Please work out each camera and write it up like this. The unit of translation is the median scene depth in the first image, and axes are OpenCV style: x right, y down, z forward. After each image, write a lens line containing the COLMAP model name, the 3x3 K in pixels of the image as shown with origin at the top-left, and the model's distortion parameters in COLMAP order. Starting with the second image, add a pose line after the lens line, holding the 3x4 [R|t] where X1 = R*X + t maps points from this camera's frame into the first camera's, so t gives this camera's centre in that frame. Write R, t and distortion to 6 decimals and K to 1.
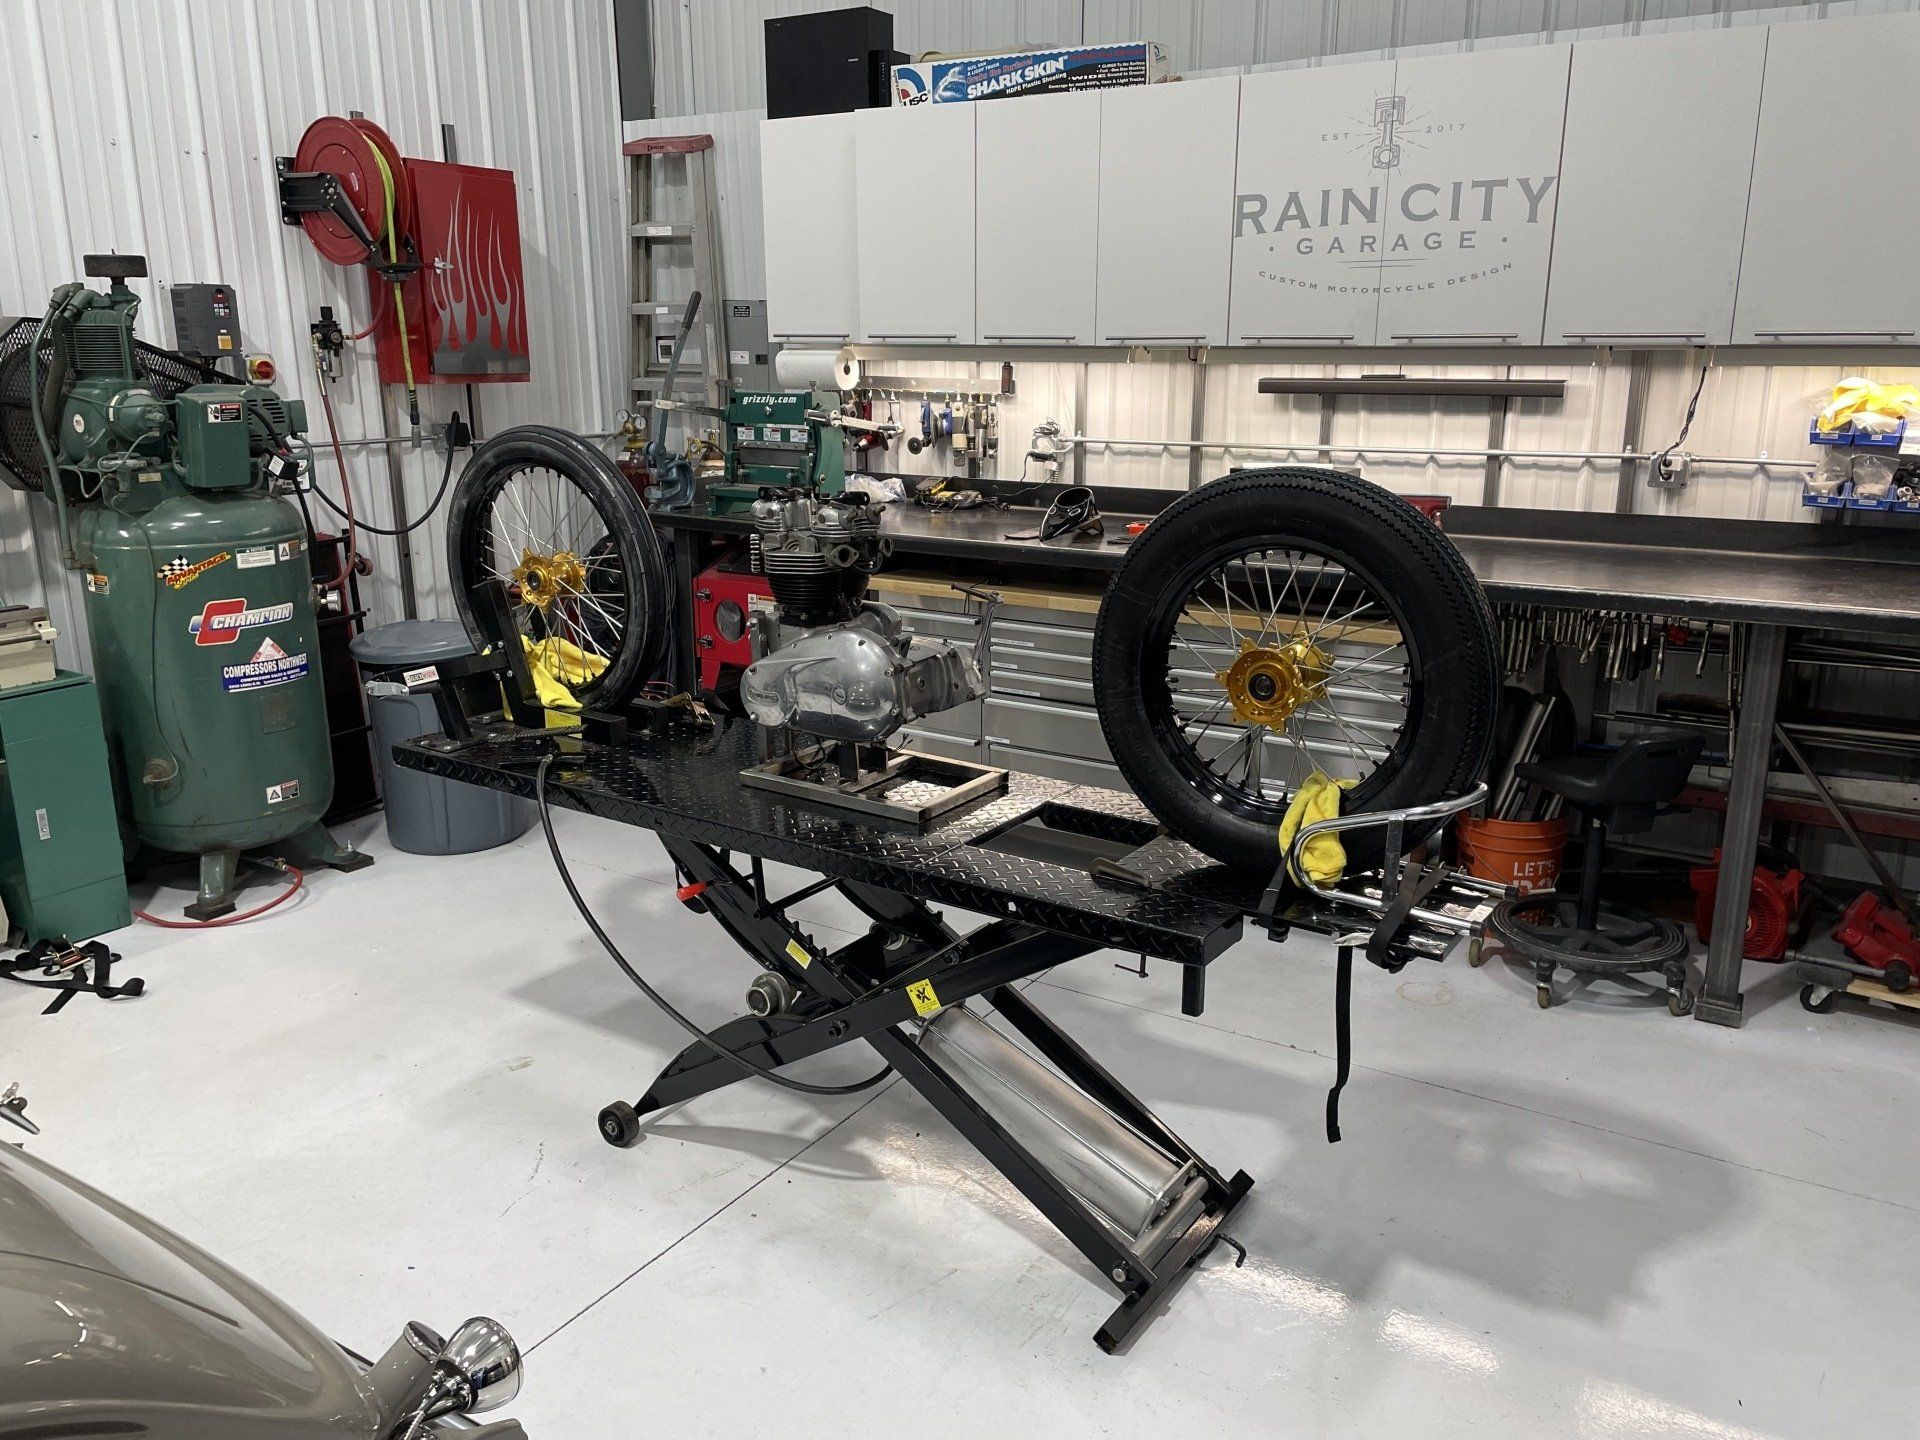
lens RADIAL K [[1452.4, 0, 983.3], [0, 1452.4, 718.7], [0, 0, 1]] dist [0.098005, -0.127660]
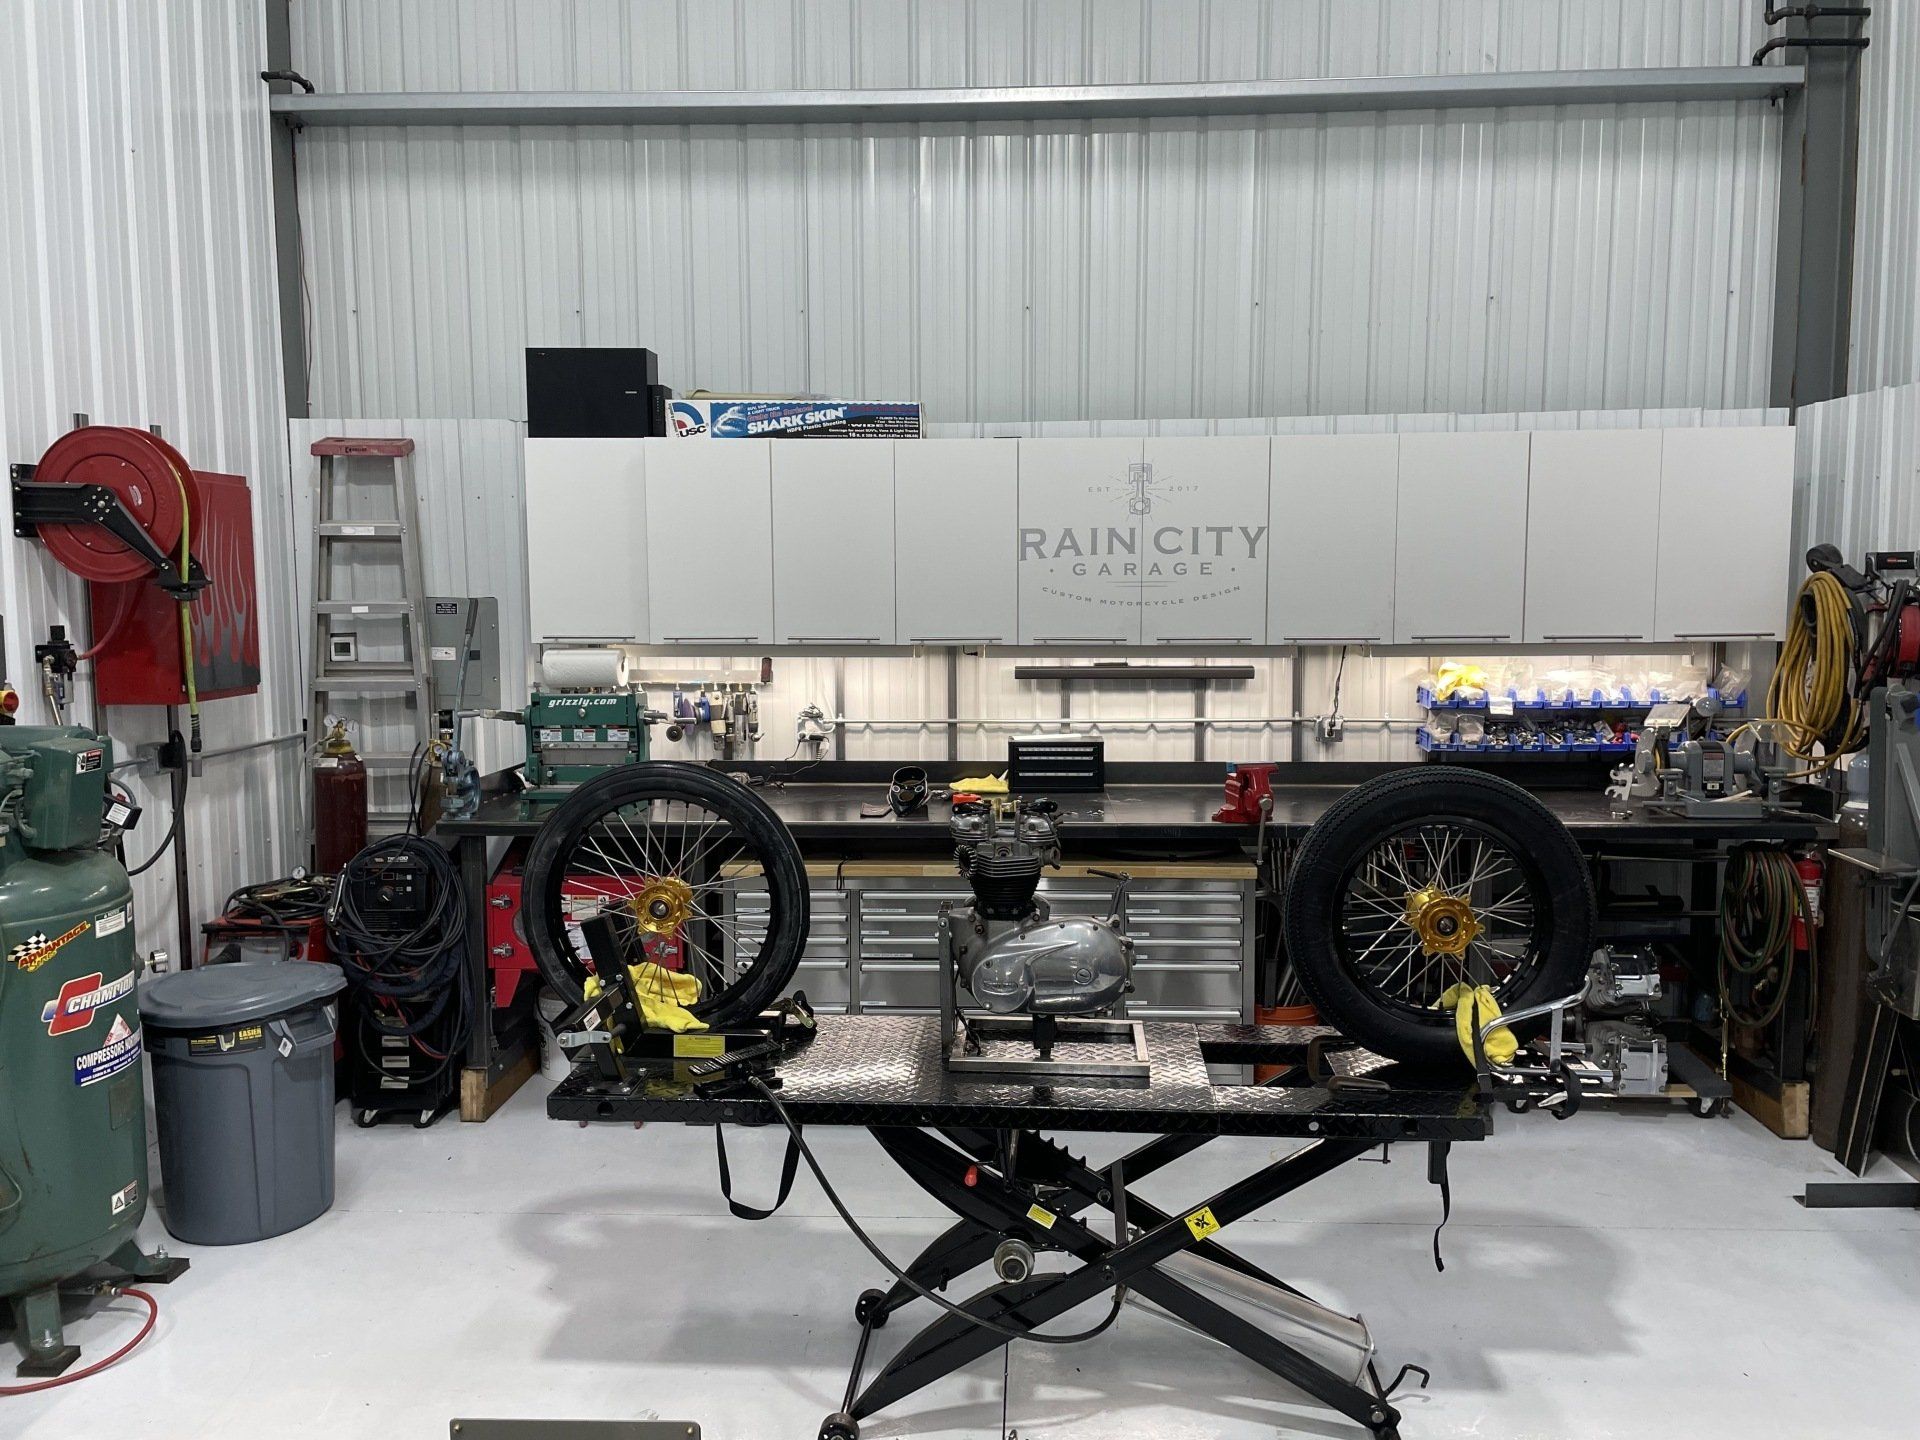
lens RADIAL K [[1439.0, 0, 986.1], [0, 1439.0, 709.2], [0, 0, 1]] dist [0.106279, -0.125866]
pose [[0.868871, -0.050741, 0.492432, -0.456217], [0.128569, 0.983729, -0.125488, -0.057004], [-0.478052, 0.172344, 0.861257, -0.006404]]
